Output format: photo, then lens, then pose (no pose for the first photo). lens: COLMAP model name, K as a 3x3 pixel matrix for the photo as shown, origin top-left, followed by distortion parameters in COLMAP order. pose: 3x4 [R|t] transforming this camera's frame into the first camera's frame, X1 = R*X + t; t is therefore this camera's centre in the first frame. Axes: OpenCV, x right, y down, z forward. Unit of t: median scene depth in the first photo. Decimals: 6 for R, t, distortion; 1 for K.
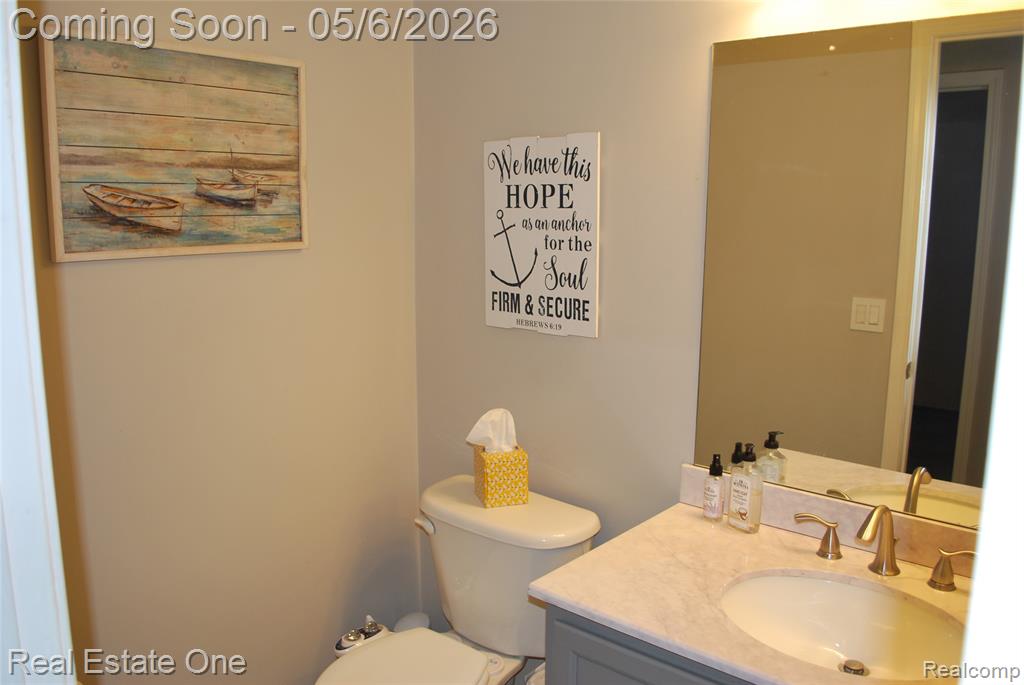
lens RADIAL K [[803.8, 0, 507.5], [0, 803.8, 343.3], [0, 0, 1]] dist [-0.077801, 0.002461]
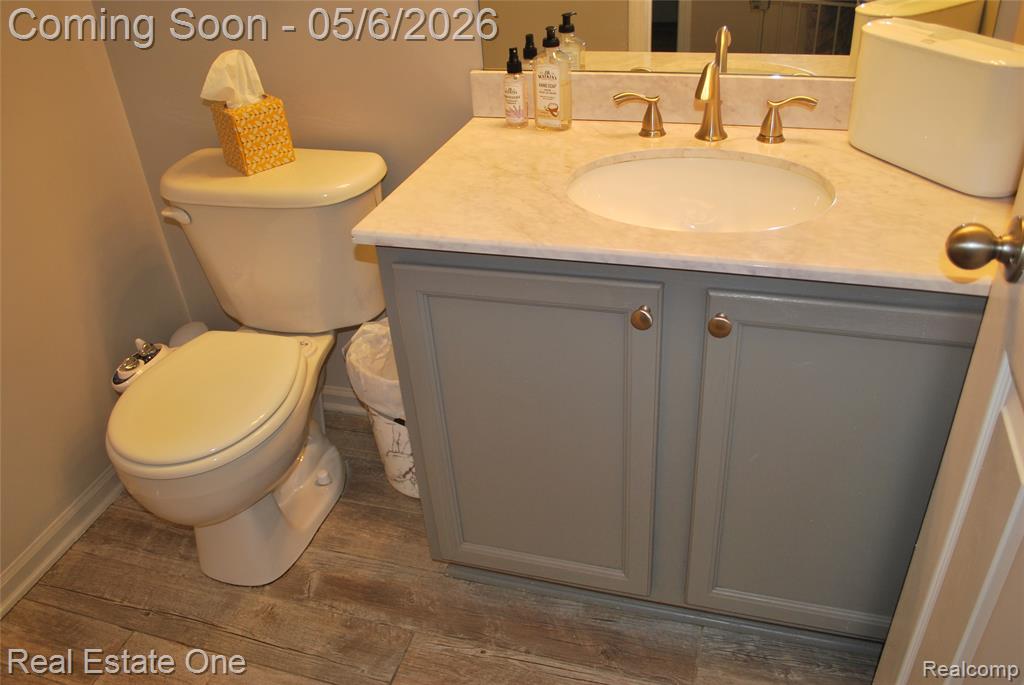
lens RADIAL K [[803.8, 0, 511.6], [0, 803.8, 339.0], [0, 0, 1]] dist [-0.077801, 0.002461]
pose [[0.913232, -0.273587, 0.301923, -0.078119], [0.139405, 0.906111, 0.399411, 0.075267], [-0.382850, -0.322665, 0.865629, 0.146205]]
